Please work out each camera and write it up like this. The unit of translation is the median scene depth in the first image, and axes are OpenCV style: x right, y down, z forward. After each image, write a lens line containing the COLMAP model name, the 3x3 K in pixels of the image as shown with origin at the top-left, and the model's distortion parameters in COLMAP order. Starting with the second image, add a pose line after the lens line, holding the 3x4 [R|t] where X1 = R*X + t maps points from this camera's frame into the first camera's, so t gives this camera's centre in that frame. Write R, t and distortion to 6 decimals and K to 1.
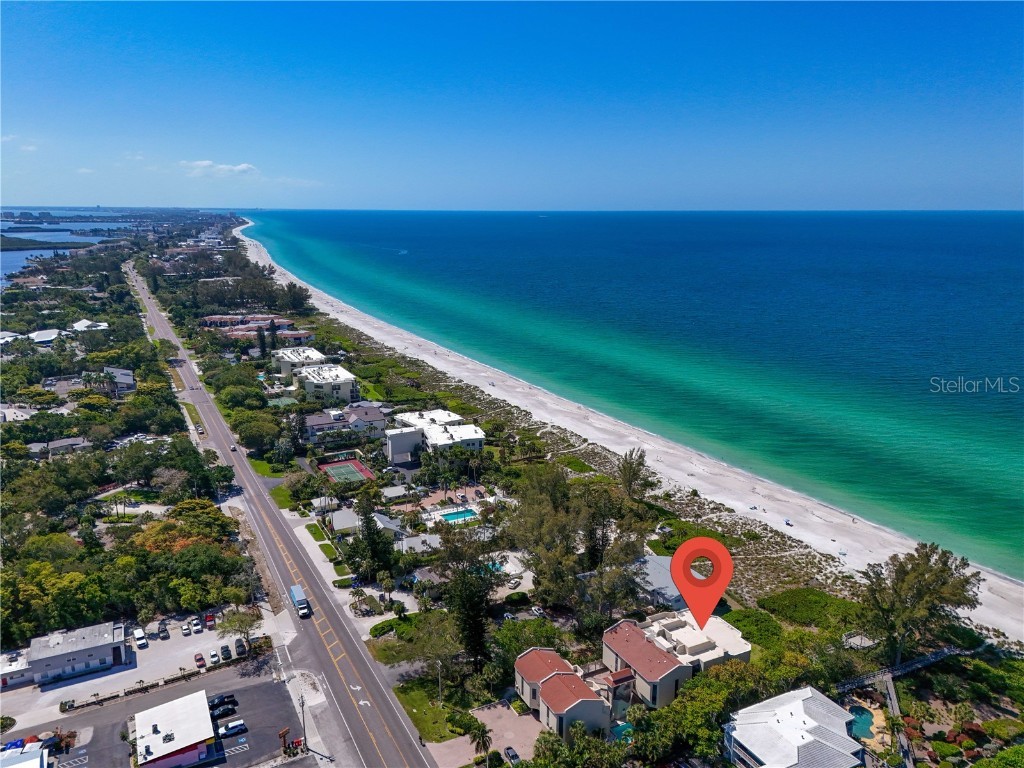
lens RADIAL K [[753.3, 0, 512.0], [0, 753.3, 384.0], [0, 0, 1]] dist [0.067245, -0.070286]
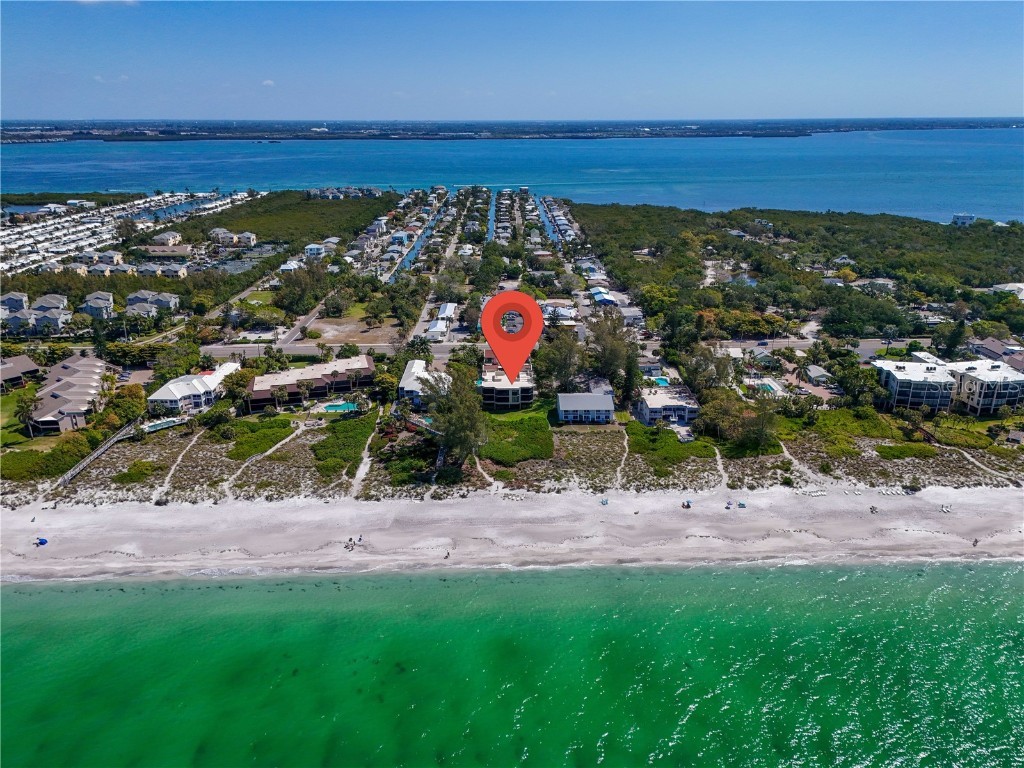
lens RADIAL K [[753.3, 0, 512.0], [0, 753.3, 384.0], [0, 0, 1]] dist [0.067245, -0.070286]
pose [[-0.450432, 0.290747, -0.844143, 1.026097], [-0.203142, 0.887314, 0.414013, -0.225762], [0.869393, 0.357966, -0.340612, 0.974660]]
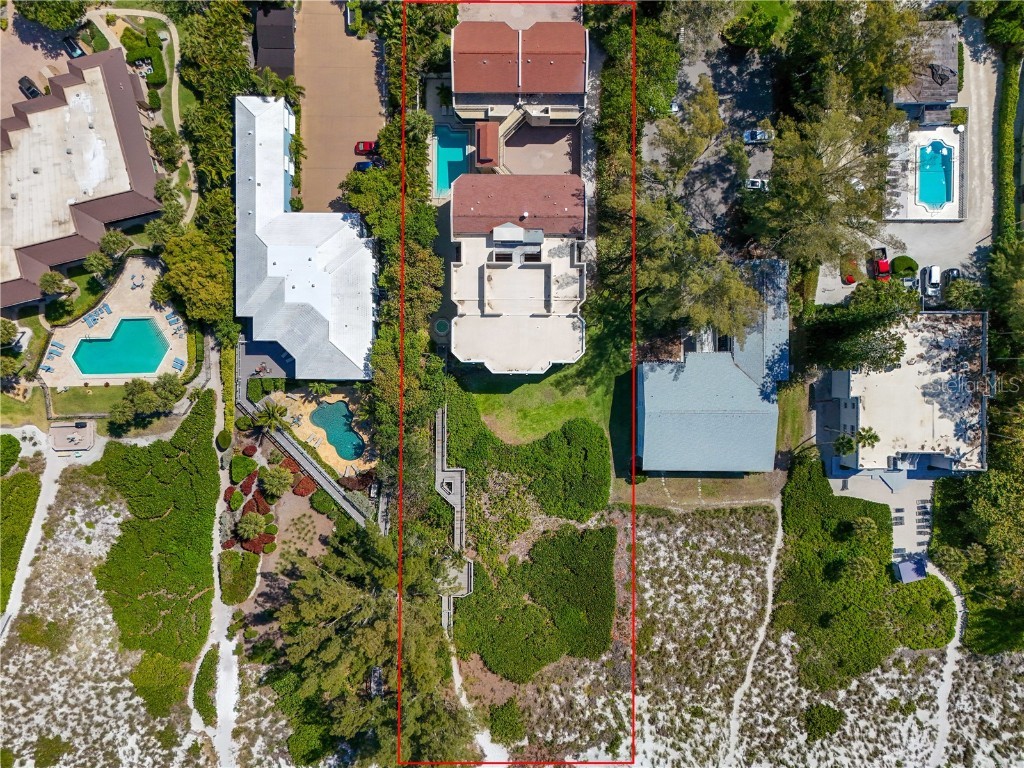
lens RADIAL K [[753.3, 0, 512.0], [0, 753.3, 384.0], [0, 0, 1]] dist [0.067245, -0.070286]
pose [[-0.464482, 0.885582, 0.001245, 0.185338], [-0.195155, -0.103729, 0.975272, -0.188255], [0.863812, 0.452753, 0.221006, 0.540462]]
